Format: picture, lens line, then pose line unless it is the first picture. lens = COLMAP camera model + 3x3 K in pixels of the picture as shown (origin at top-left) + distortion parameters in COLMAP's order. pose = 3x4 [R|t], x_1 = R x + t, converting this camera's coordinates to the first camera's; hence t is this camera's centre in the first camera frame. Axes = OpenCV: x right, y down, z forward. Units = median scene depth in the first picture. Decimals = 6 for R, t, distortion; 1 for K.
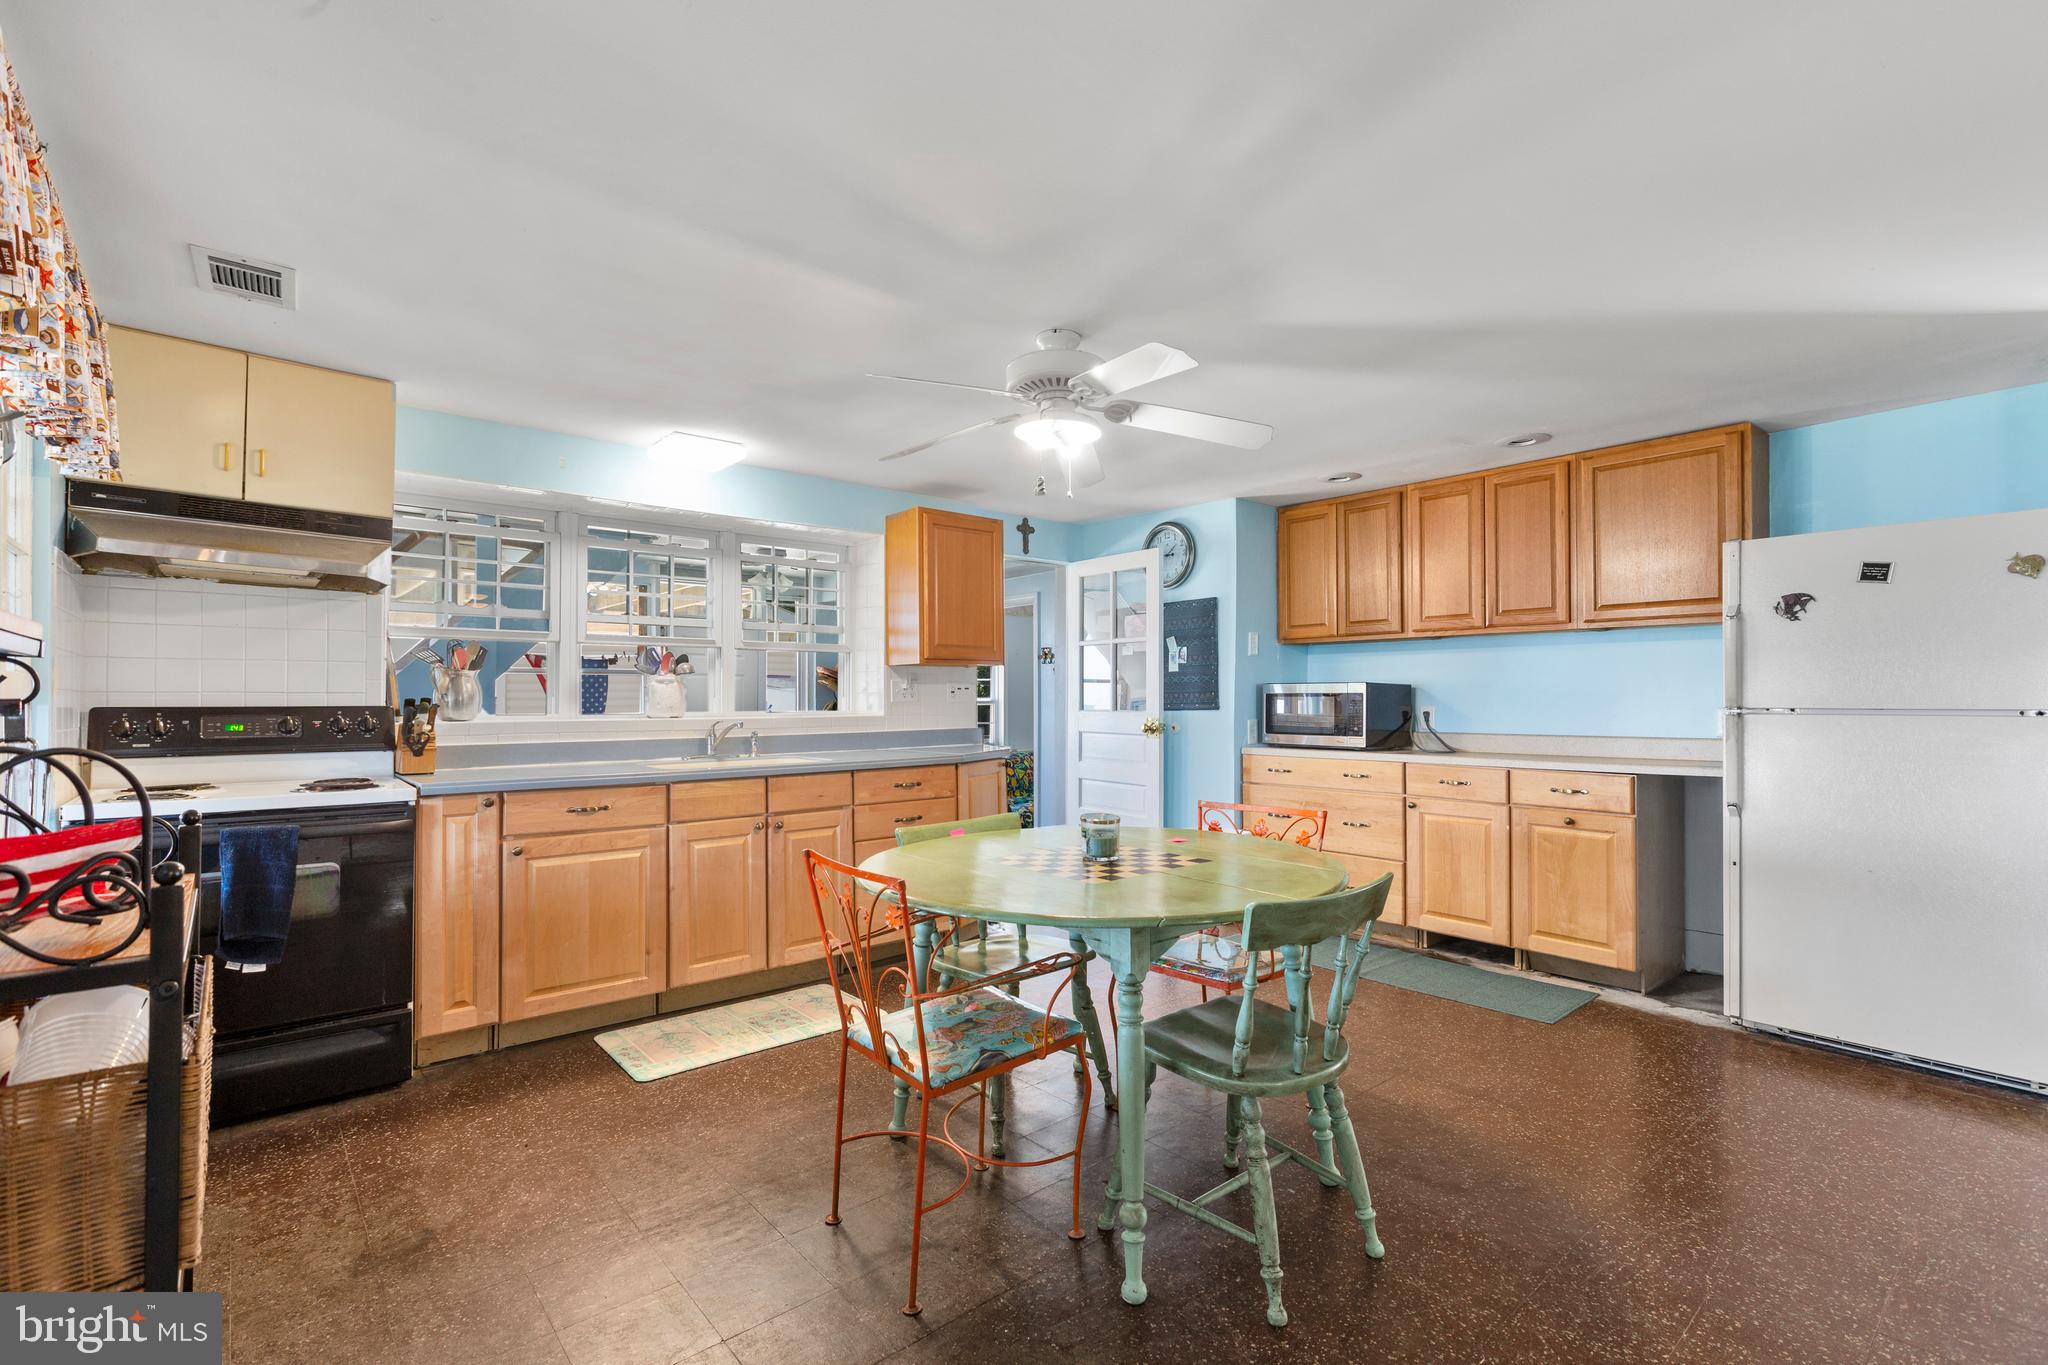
lens RADIAL K [[931.9, 0, 1028.9], [0, 931.9, 687.8], [0, 0, 1]] dist [-0.005152, -0.001454]
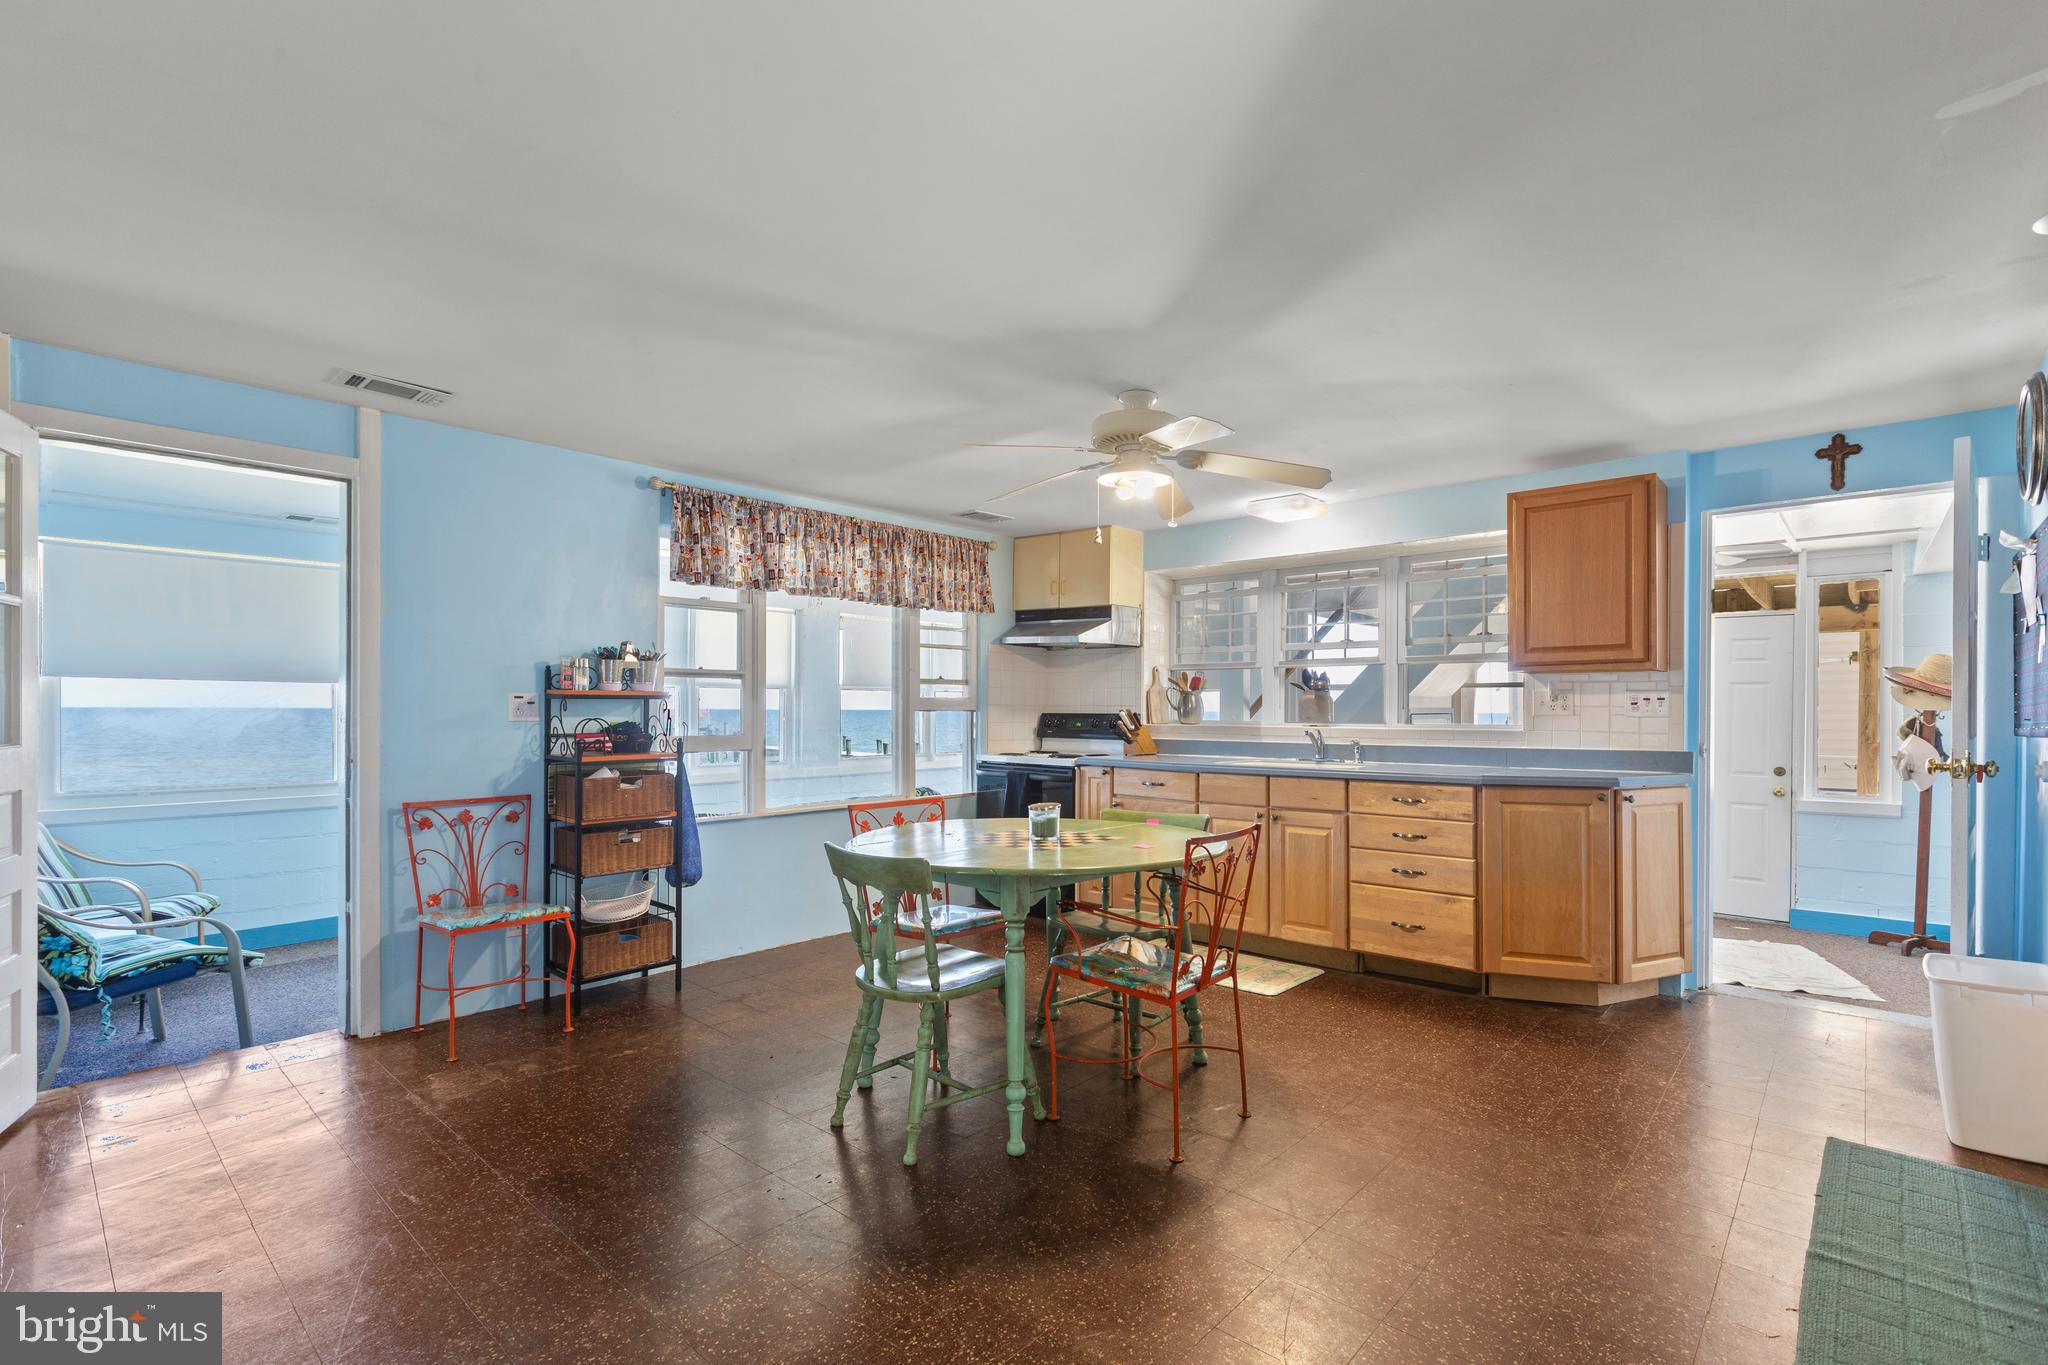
lens RADIAL K [[931.9, 0, 1028.0], [0, 931.9, 702.4], [0, 0, 1]] dist [-0.005152, -0.001454]
pose [[0.109270, -0.004553, -0.994002, 0.857928], [0.009039, 0.999953, -0.003586, 0.002464], [0.993971, -0.008593, 0.109306, 0.547124]]
